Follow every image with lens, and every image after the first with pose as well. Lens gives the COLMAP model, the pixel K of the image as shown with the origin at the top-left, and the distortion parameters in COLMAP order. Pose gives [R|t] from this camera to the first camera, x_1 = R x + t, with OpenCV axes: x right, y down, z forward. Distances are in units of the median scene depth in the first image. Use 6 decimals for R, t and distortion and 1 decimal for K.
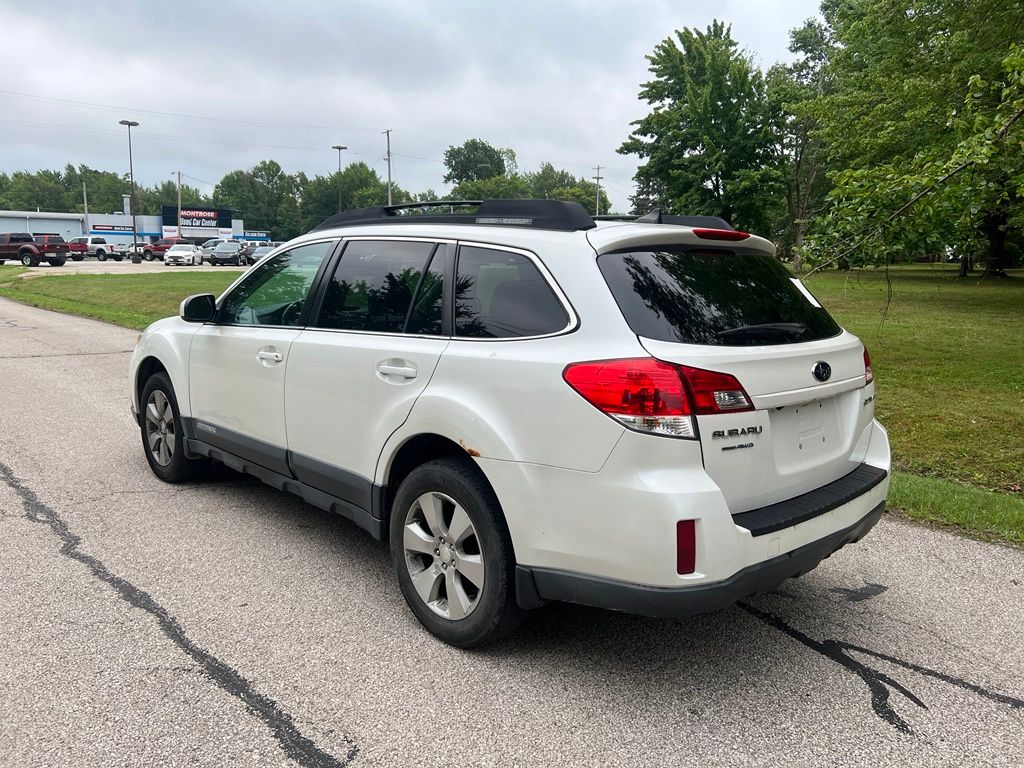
lens RADIAL K [[734.3, 0, 540.6], [0, 734.3, 381.4], [0, 0, 1]] dist [0.078367, -0.094768]
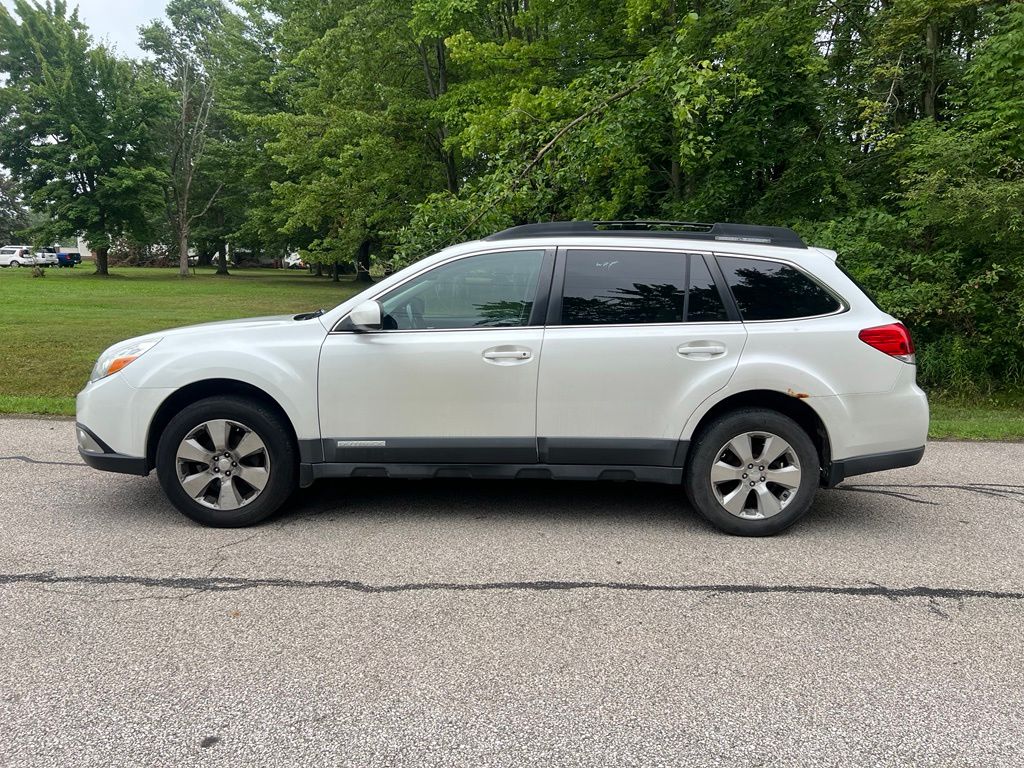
lens RADIAL K [[726.1, 0, 512.0], [0, 726.1, 384.0], [0, 0, 1]] dist [0.065289, -0.071732]
pose [[0.695998, -0.101064, 0.710896, -0.927888], [0.103061, 0.993855, 0.040389, -0.028114], [-0.710609, 0.045155, 0.702137, 0.221269]]
